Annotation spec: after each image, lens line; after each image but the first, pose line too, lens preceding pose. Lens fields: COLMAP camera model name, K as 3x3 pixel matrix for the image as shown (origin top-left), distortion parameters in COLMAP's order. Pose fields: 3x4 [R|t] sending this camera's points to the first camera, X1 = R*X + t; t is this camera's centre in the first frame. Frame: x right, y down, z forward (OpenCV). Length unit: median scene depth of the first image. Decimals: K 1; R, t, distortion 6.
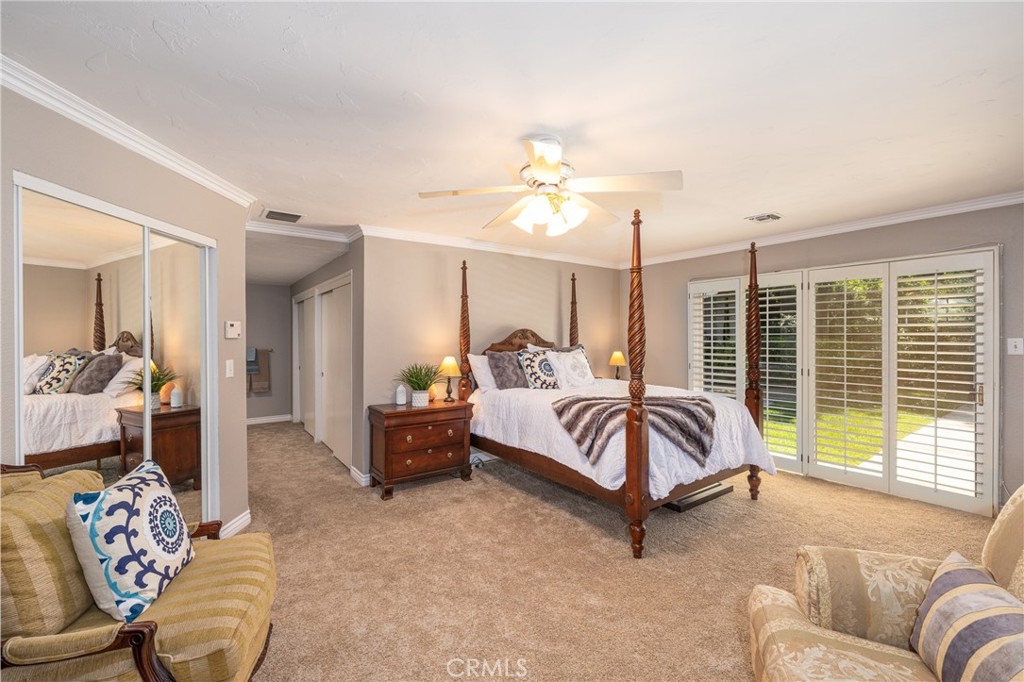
lens RADIAL K [[430.0, 0, 511.8], [0, 430.0, 338.6], [0, 0, 1]] dist [0.000487, -0.000018]
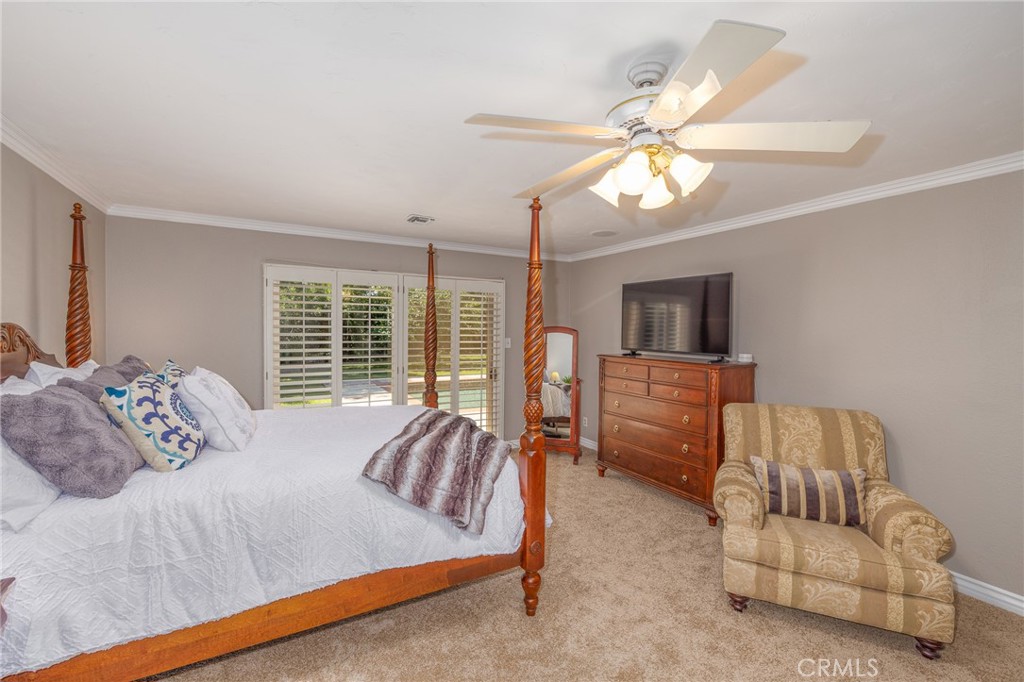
lens RADIAL K [[430.0, 0, 509.9], [0, 430.0, 340.2], [0, 0, 1]] dist [0.000487, -0.000018]
pose [[0.114837, -0.020211, 0.993179, -0.390117], [-0.004324, 0.999773, 0.020845, -0.024102], [-0.993375, -0.006688, 0.114724, 0.708627]]
